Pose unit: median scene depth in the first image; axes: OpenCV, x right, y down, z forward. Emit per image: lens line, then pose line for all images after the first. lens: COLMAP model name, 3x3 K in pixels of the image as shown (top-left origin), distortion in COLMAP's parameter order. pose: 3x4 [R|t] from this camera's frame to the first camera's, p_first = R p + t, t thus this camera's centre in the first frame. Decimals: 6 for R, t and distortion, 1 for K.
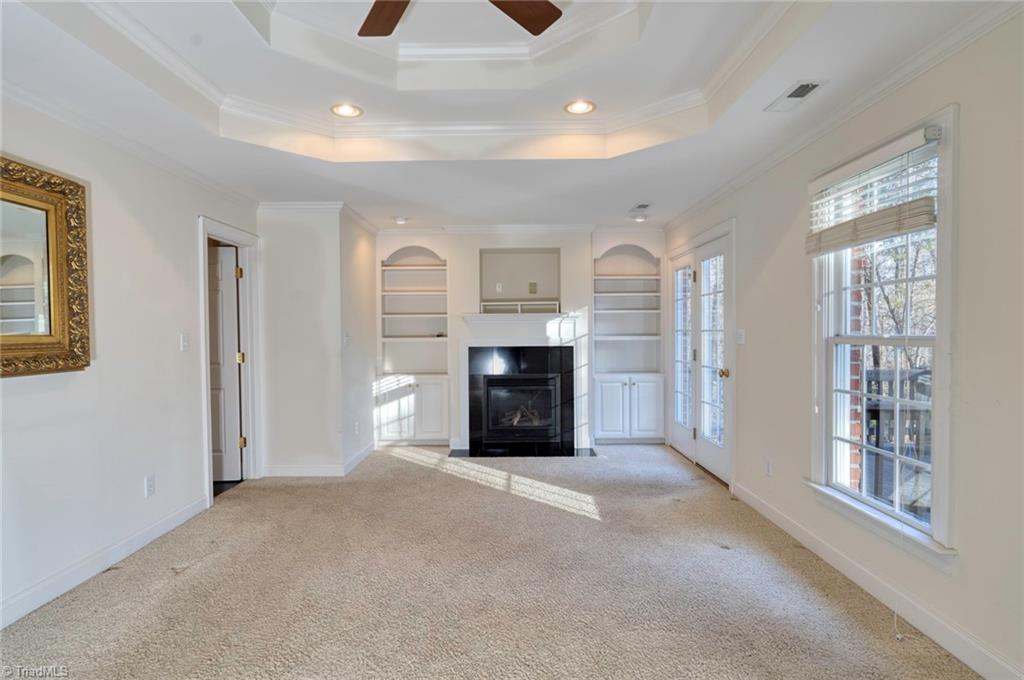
lens RADIAL K [[541.6, 0, 512.0], [0, 541.6, 340.0], [0, 0, 1]] dist [0.001546, -0.000151]
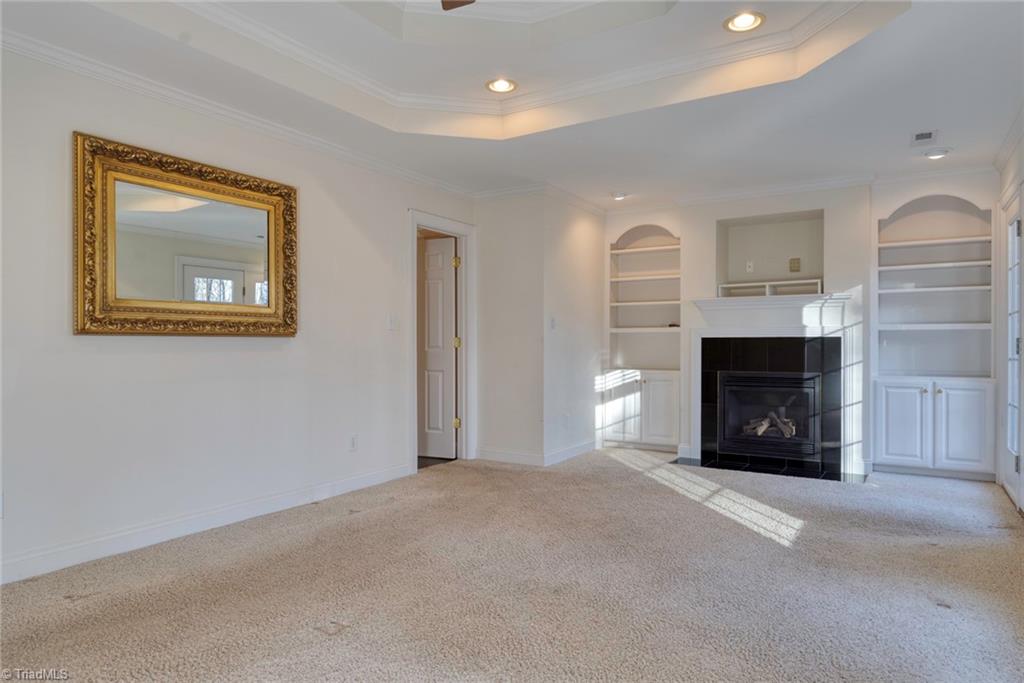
lens RADIAL K [[622.9, 0, 512.0], [0, 622.9, 341.5], [0, 0, 1]] dist [0.001134, 0.000360]
pose [[0.854106, 0.006981, -0.520051, 0.174323], [-0.015199, 0.999818, -0.011541, 0.034729], [0.519876, 0.017761, 0.854057, 0.018818]]
